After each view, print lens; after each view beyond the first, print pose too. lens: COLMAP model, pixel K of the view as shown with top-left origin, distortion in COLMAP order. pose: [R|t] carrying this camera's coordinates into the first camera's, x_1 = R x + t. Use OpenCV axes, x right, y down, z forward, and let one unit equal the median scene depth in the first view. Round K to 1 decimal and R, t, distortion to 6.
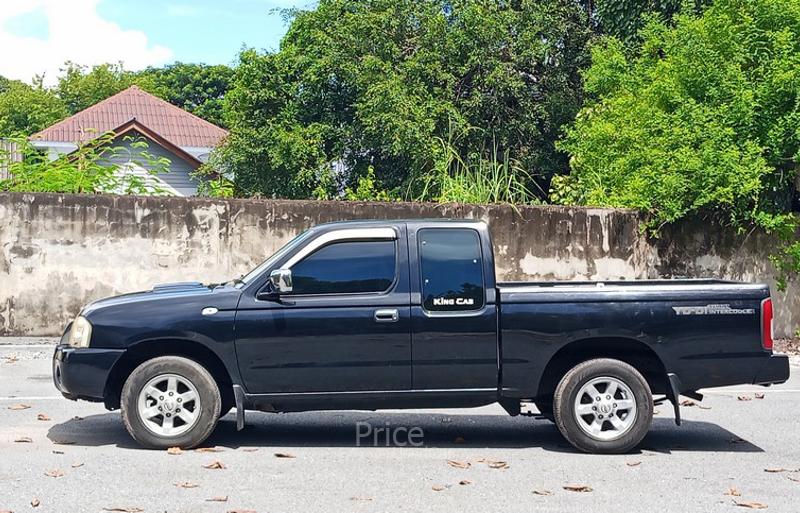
lens RADIAL K [[1586.7, 0, 400.0], [0, 1586.7, 256.5], [0, 0, 1]] dist [0.040500, 0.212865]
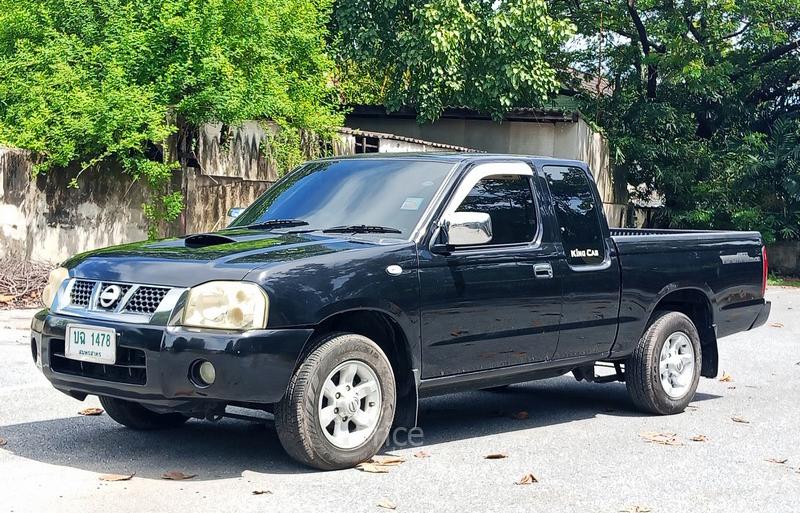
lens RADIAL K [[1358.6, 0, 399.2], [0, 1358.6, 311.4], [0, 0, 1]] dist [0.397247, -1.902762]
pose [[0.635506, -0.043420, 0.770874, -0.330570], [-0.013020, 0.997673, 0.066928, 0.006423], [-0.771986, -0.052570, 0.633462, 0.334676]]
